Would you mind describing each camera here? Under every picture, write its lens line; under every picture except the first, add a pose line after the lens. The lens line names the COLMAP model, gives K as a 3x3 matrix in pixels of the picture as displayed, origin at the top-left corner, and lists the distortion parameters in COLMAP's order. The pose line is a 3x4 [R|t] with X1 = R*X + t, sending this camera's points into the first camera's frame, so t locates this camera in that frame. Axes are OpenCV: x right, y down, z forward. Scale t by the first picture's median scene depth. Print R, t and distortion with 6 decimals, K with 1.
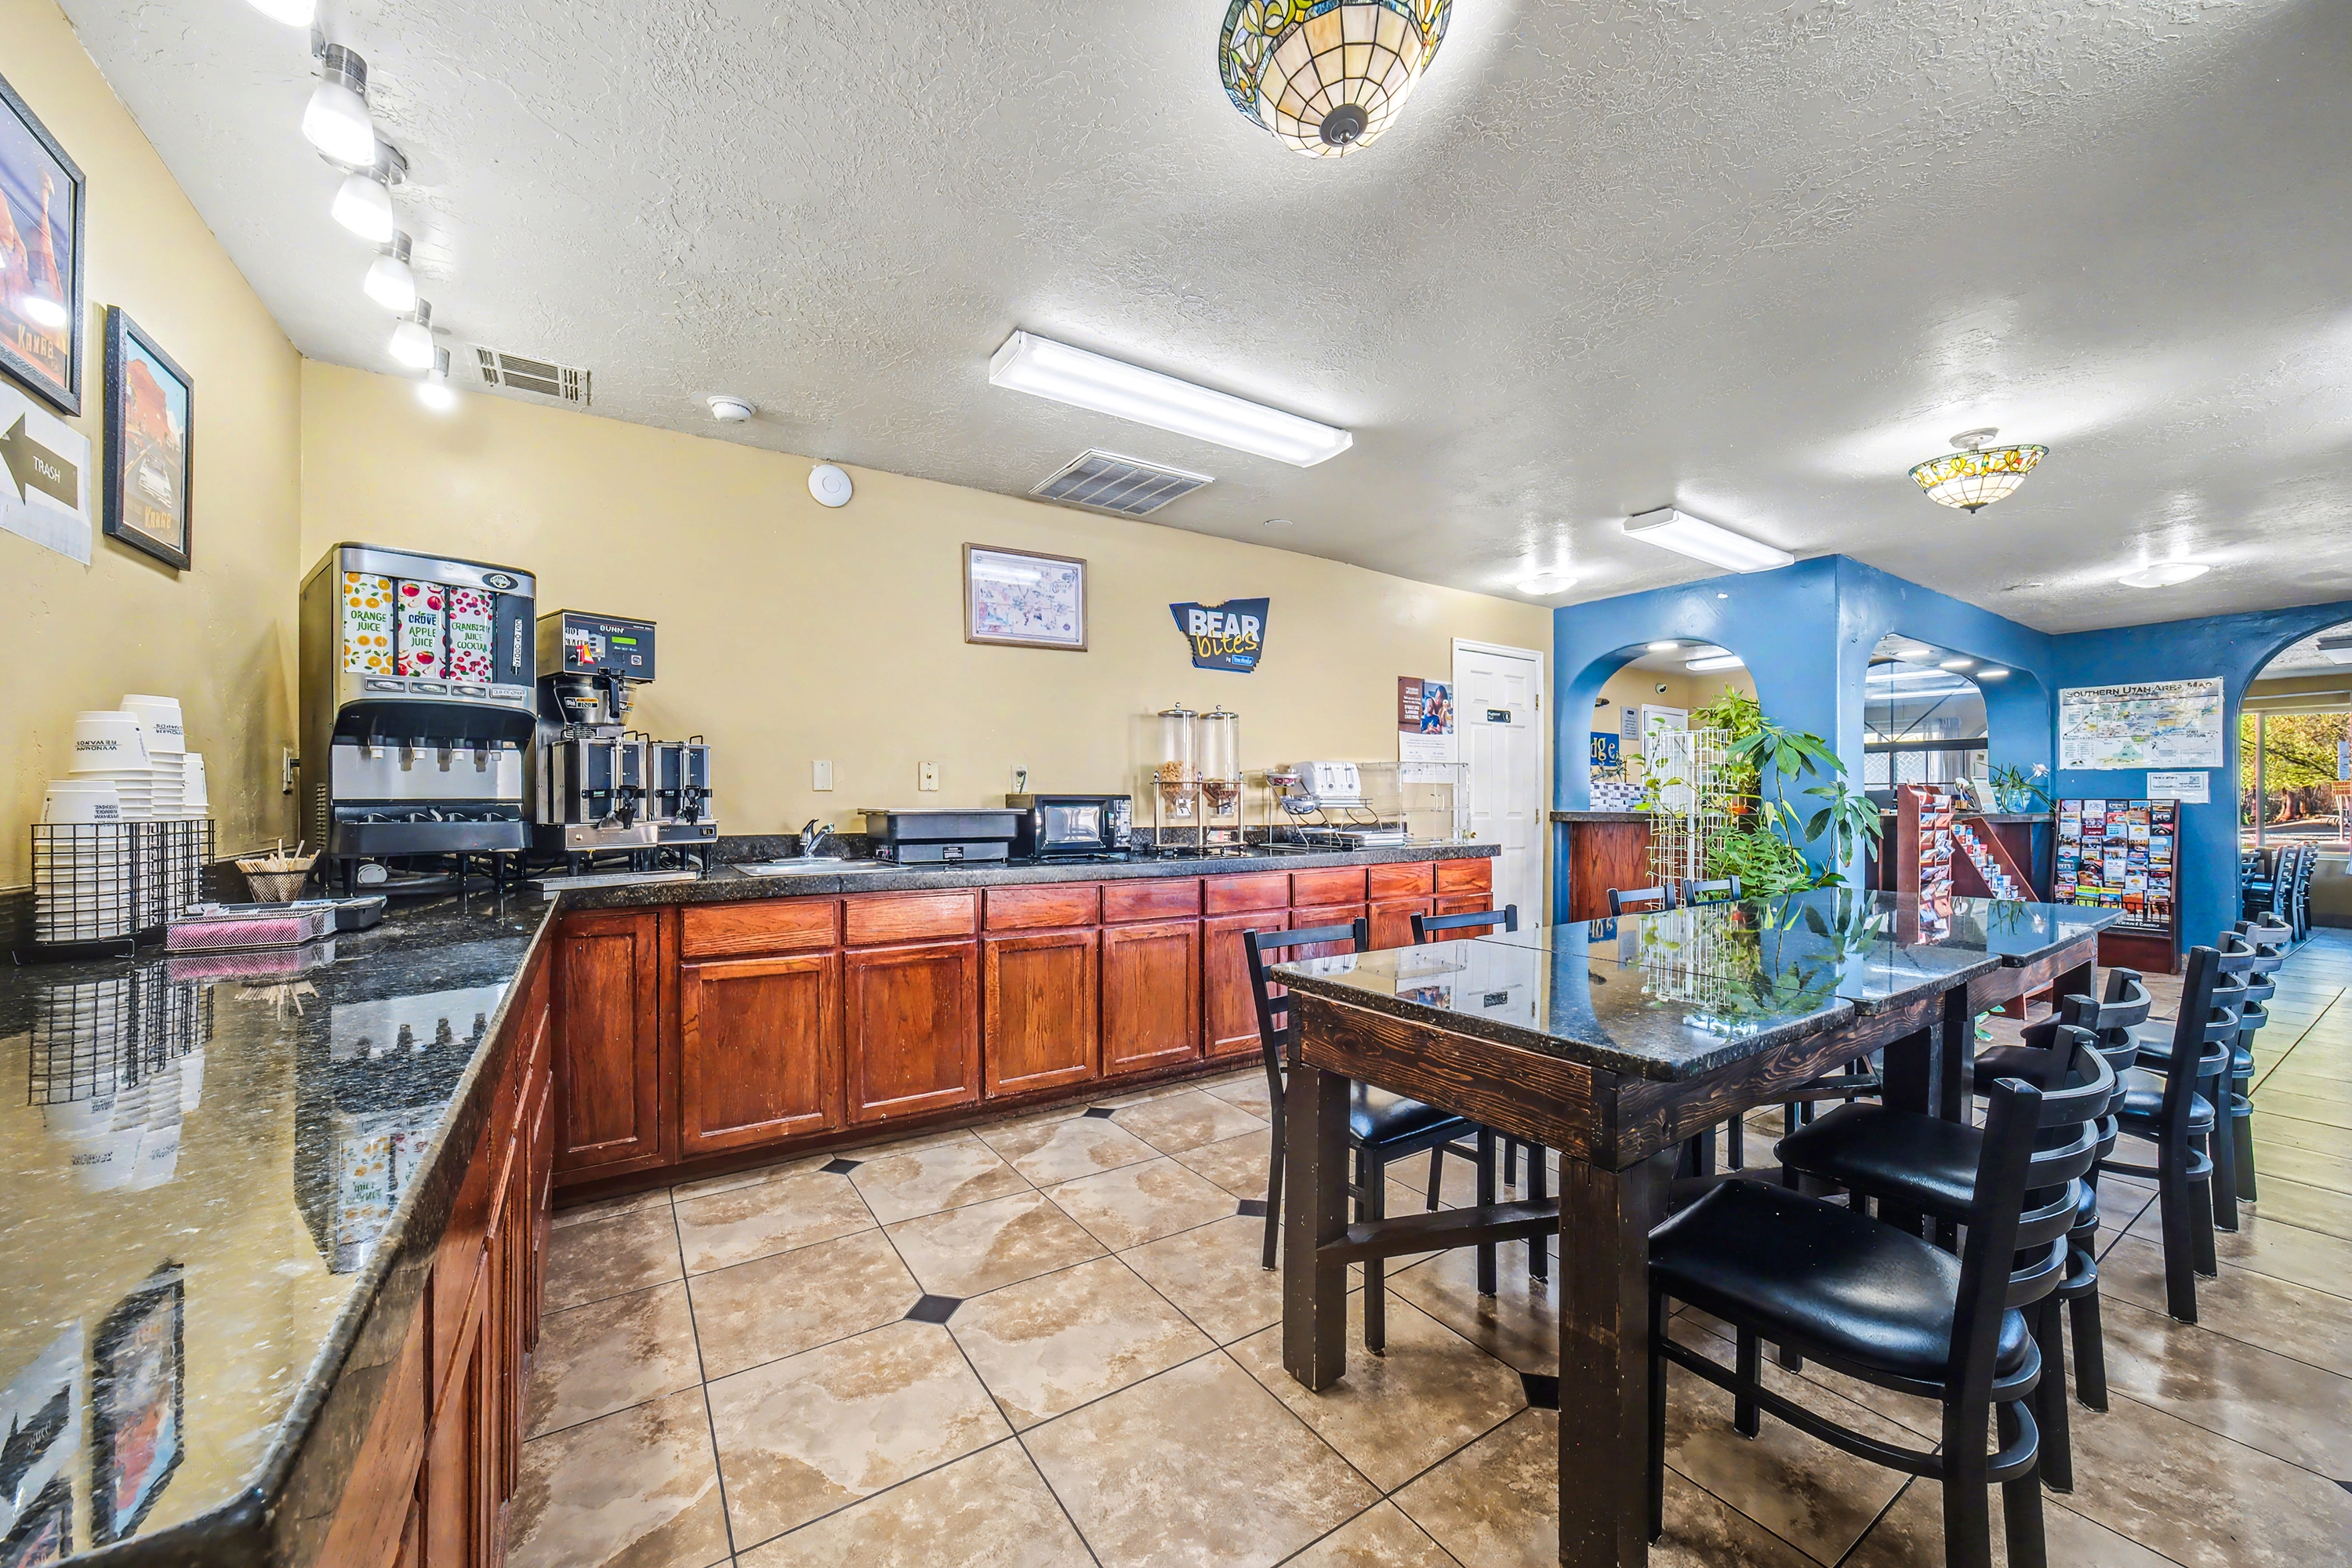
lens RADIAL K [[870.5, 0, 1170.4], [0, 870.5, 796.8], [0, 0, 1]] dist [0.002714, 0.000480]
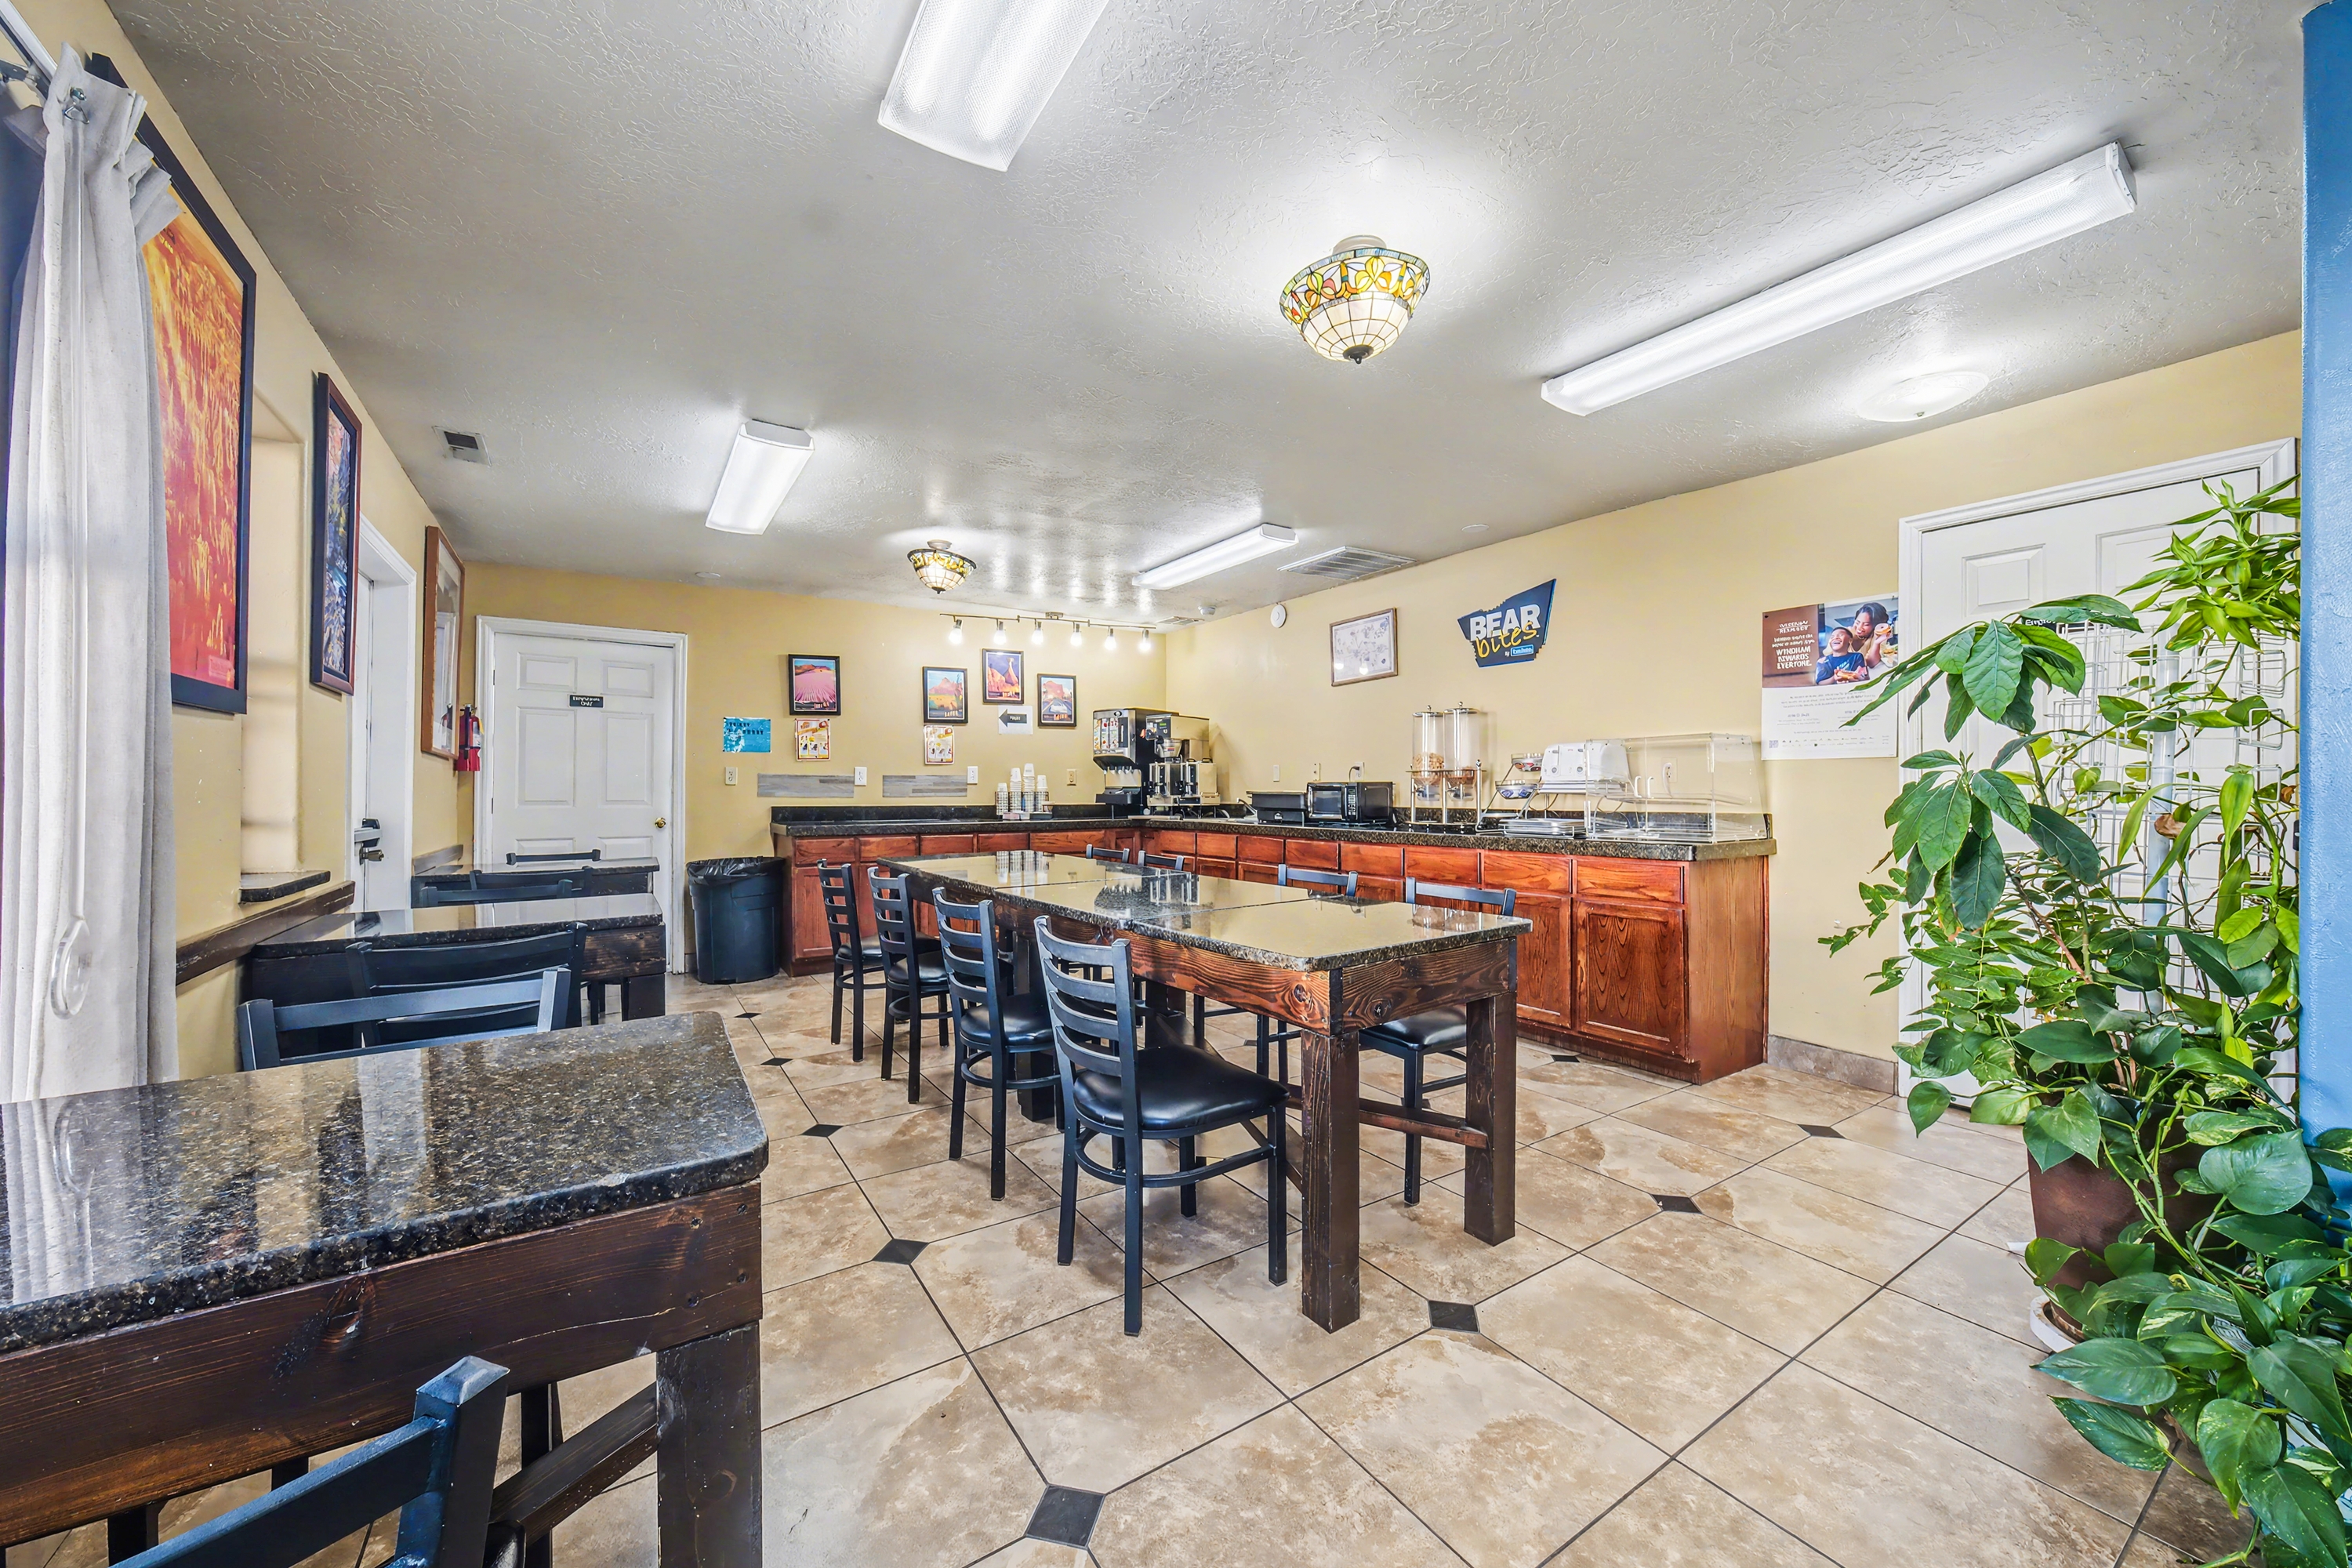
lens RADIAL K [[870.5, 0, 1166.7], [0, 870.5, 782.5], [0, 0, 1]] dist [0.002714, 0.000480]
pose [[0.010938, -0.010316, -0.999887, 1.125966], [0.001991, 0.999945, -0.010295, 0.009814], [0.999938, -0.001878, 0.010958, 0.574933]]
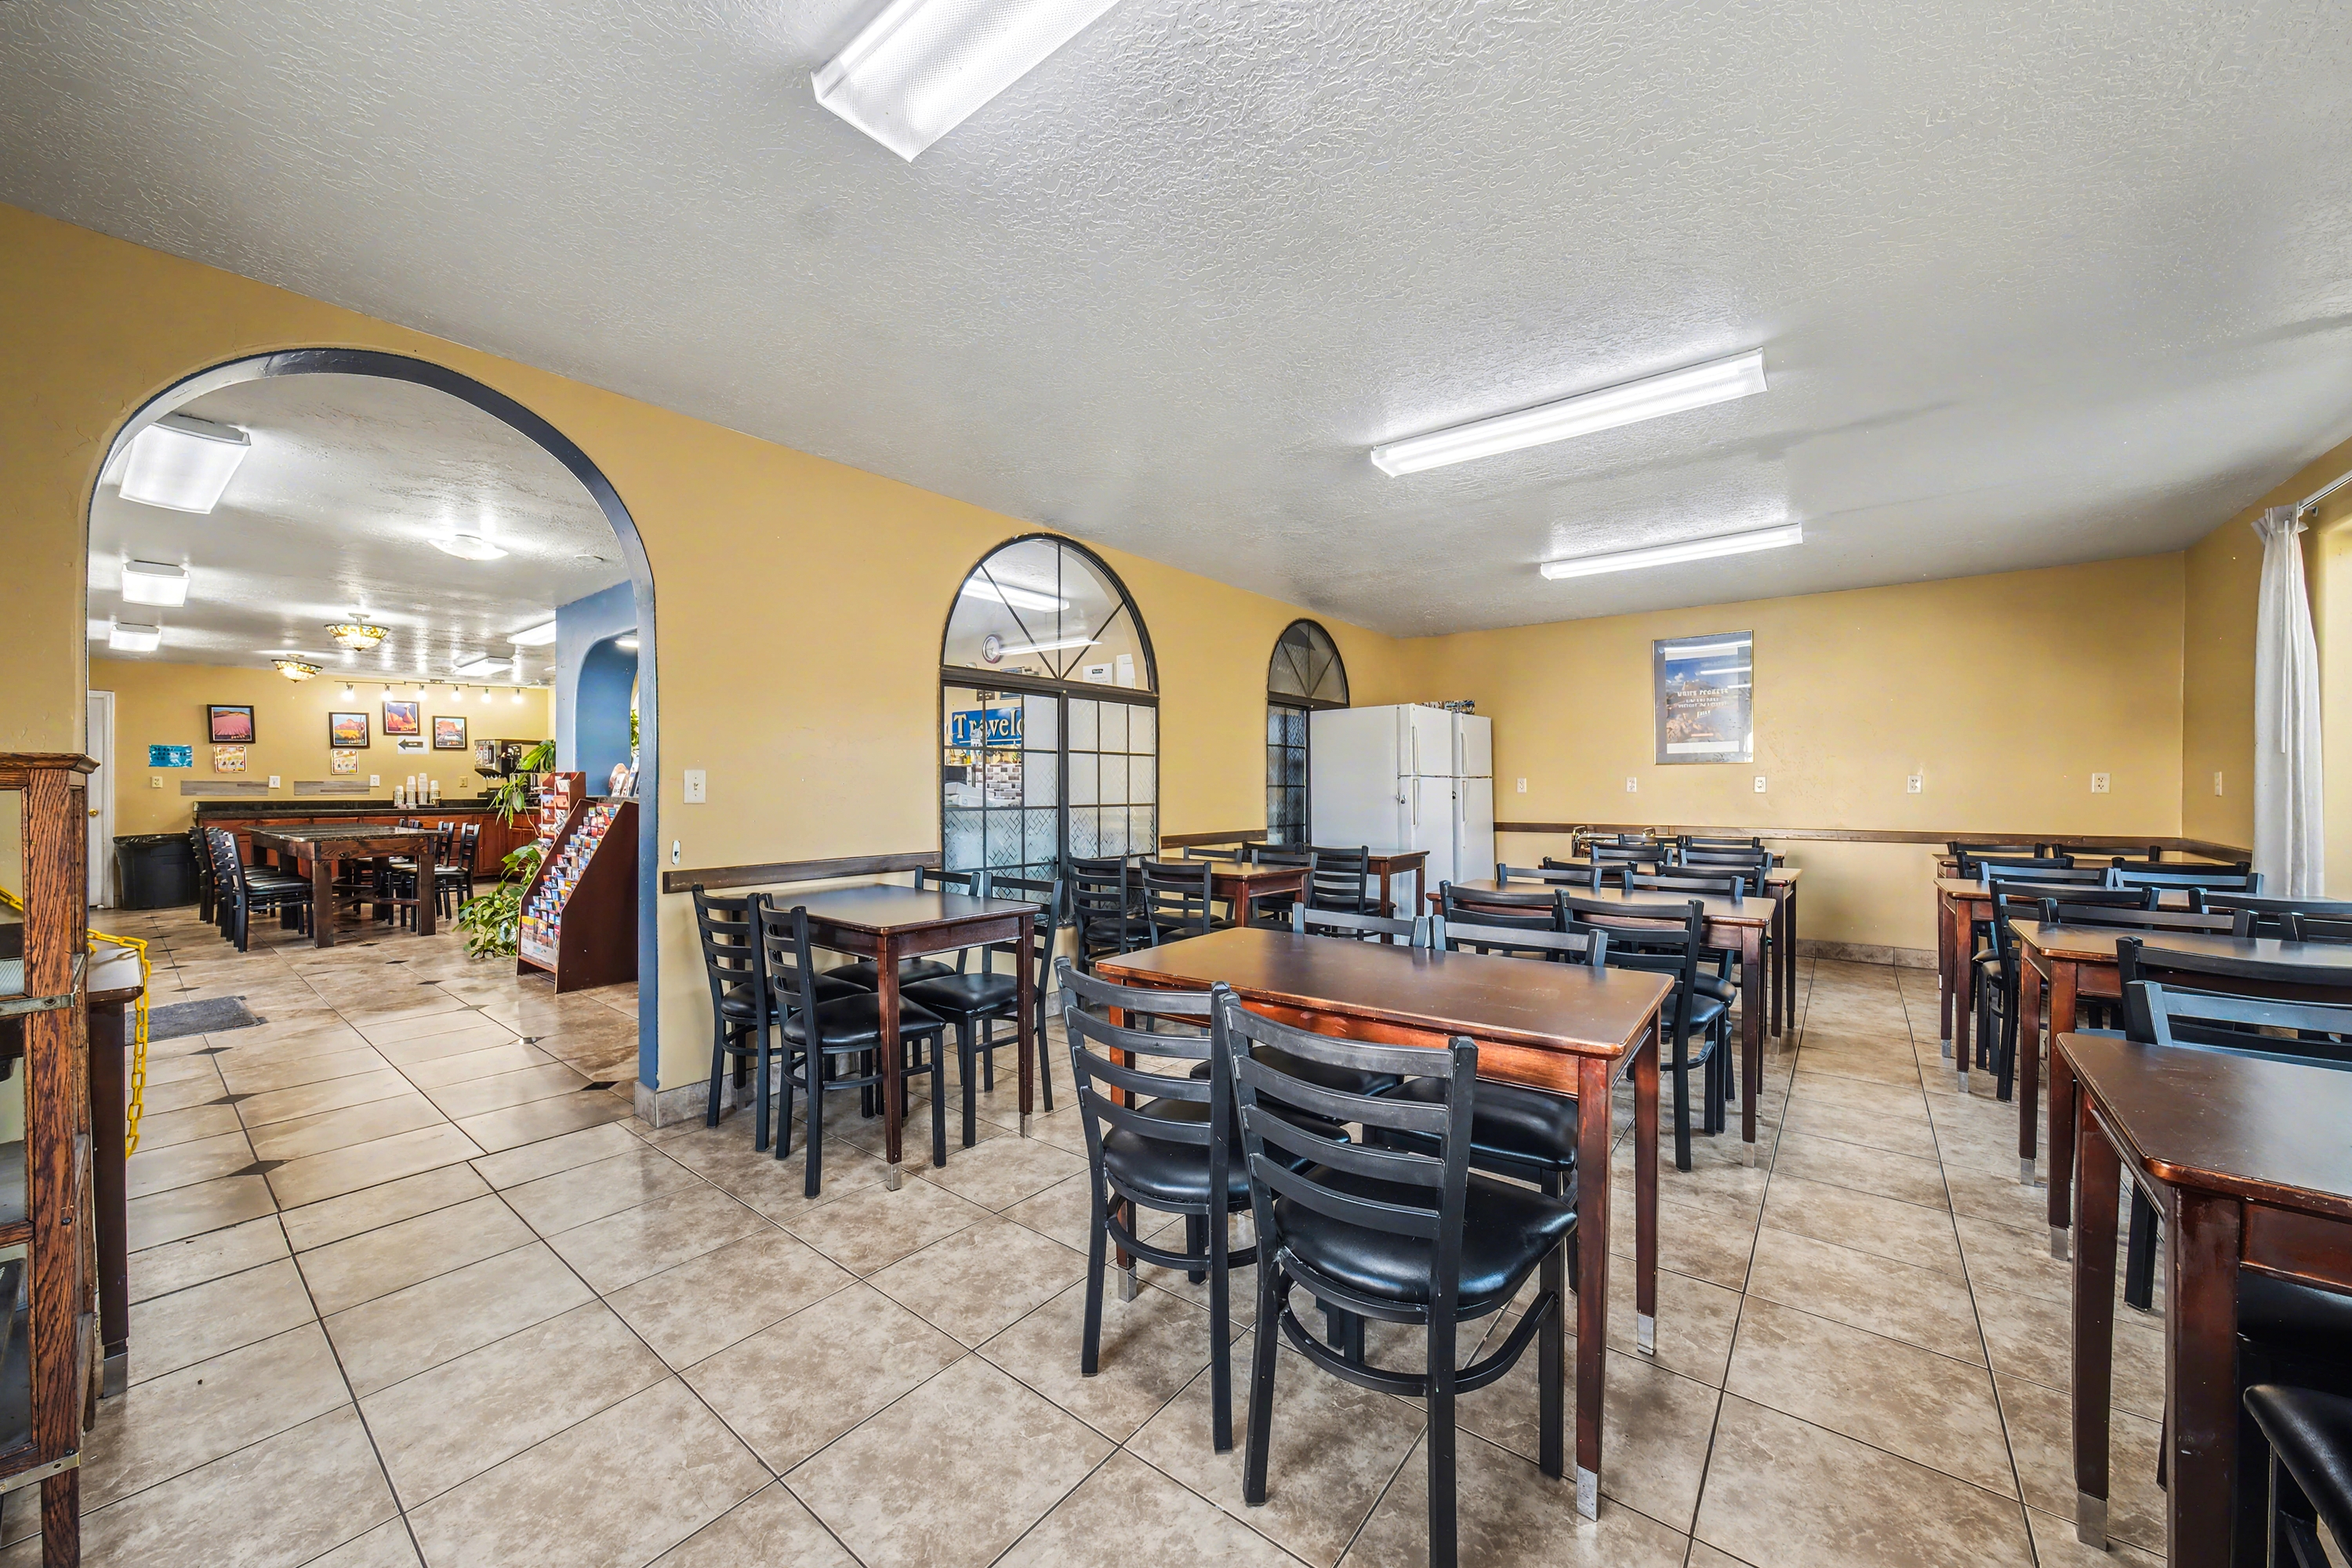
lens RADIAL K [[870.5, 0, 1191.0], [0, 870.5, 793.2], [0, 0, 1]] dist [0.002714, 0.000480]
pose [[0.365134, -0.005423, -0.930939, 2.561974], [0.012714, 0.999919, -0.000839, 0.043237], [0.930868, -0.011530, 0.365173, 1.414555]]
